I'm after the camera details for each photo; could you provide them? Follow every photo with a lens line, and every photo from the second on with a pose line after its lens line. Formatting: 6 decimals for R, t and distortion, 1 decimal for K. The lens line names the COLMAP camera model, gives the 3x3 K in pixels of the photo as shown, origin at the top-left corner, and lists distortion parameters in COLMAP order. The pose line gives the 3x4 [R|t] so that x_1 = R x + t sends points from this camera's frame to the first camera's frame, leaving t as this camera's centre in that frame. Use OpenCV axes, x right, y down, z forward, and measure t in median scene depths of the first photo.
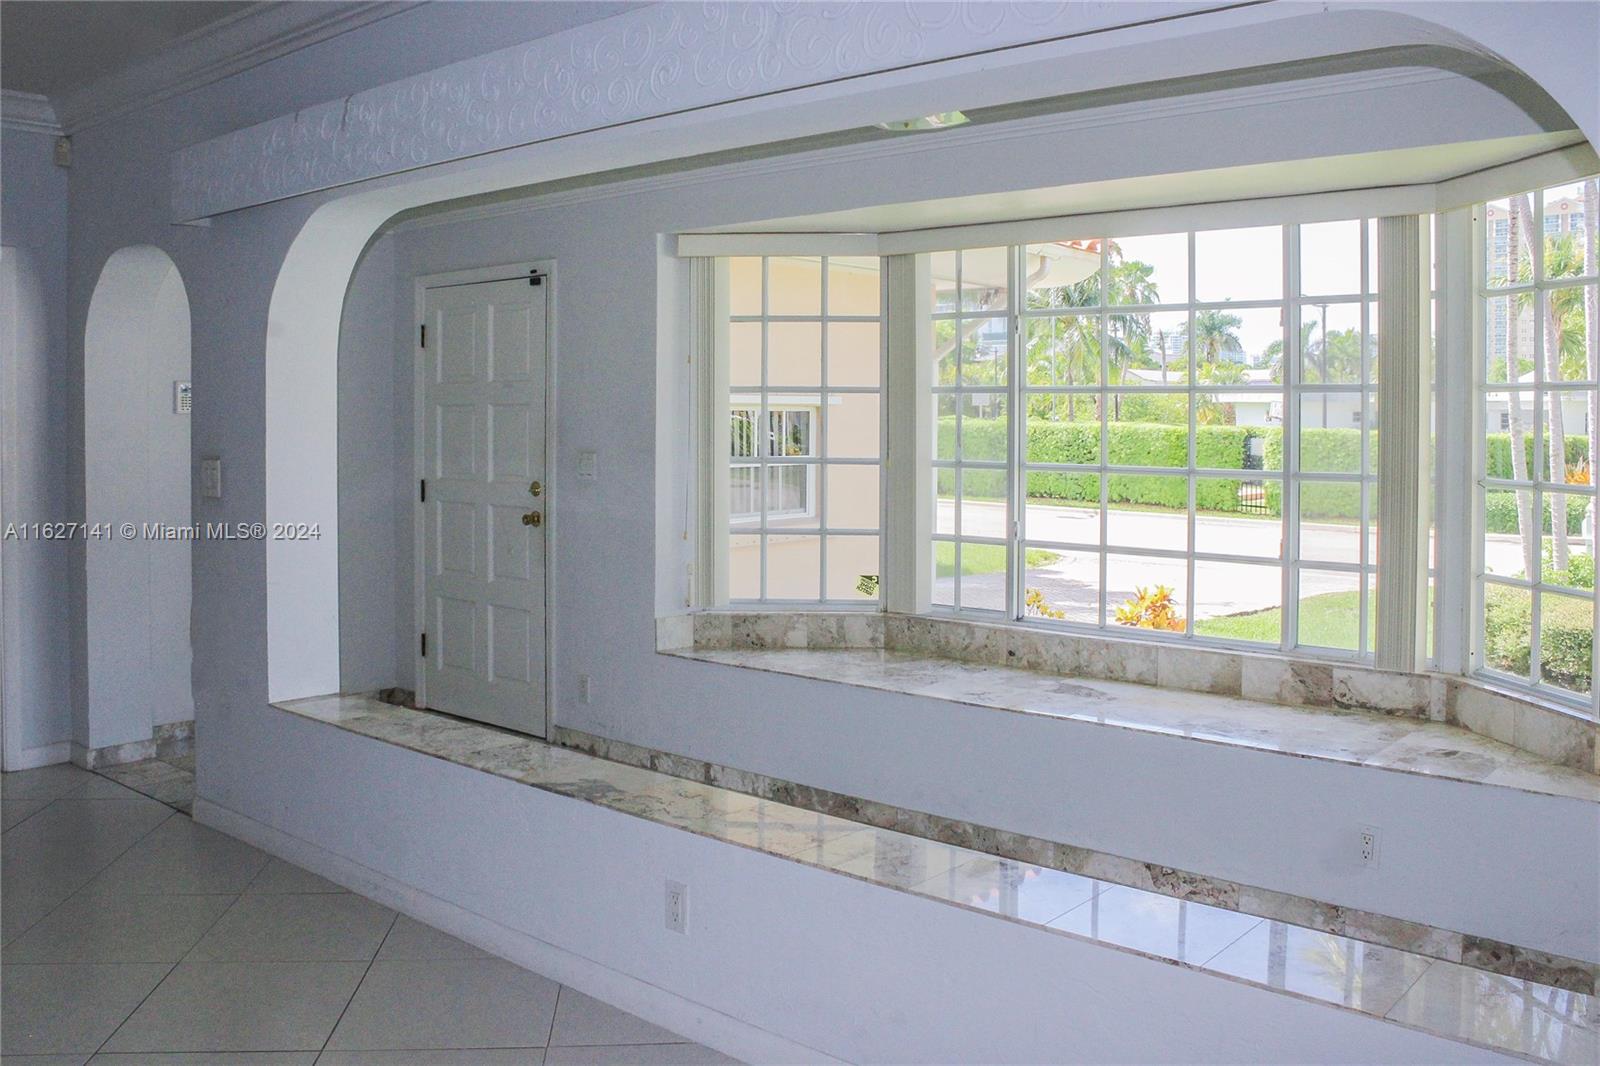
lens RADIAL K [[1353.8, 0, 795.4], [0, 1353.8, 507.2], [0, 0, 1]] dist [-0.072990, 0.009937]
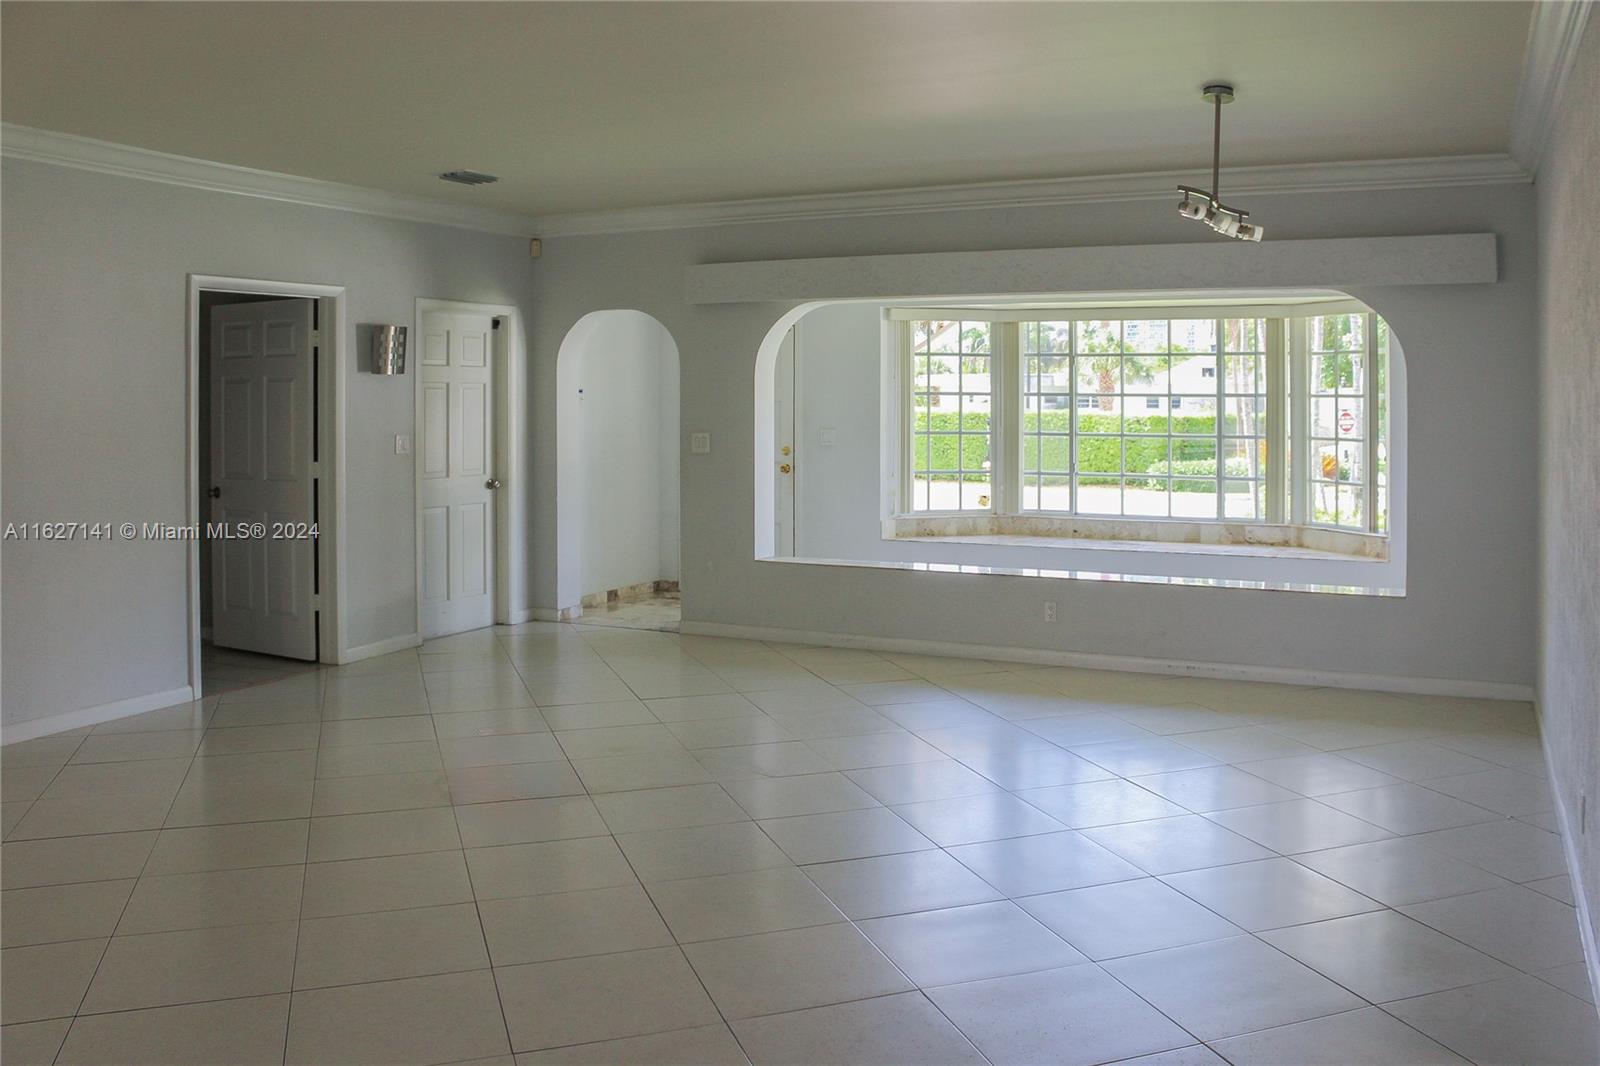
lens RADIAL K [[1353.8, 0, 795.4], [0, 1353.8, 507.2], [0, 0, 1]] dist [-0.072990, 0.009937]
pose [[0.965456, -0.023363, 0.259516, -0.717009], [0.020357, 0.999691, 0.014264, 0.037755], [-0.259769, -0.008489, 0.965633, -0.751536]]
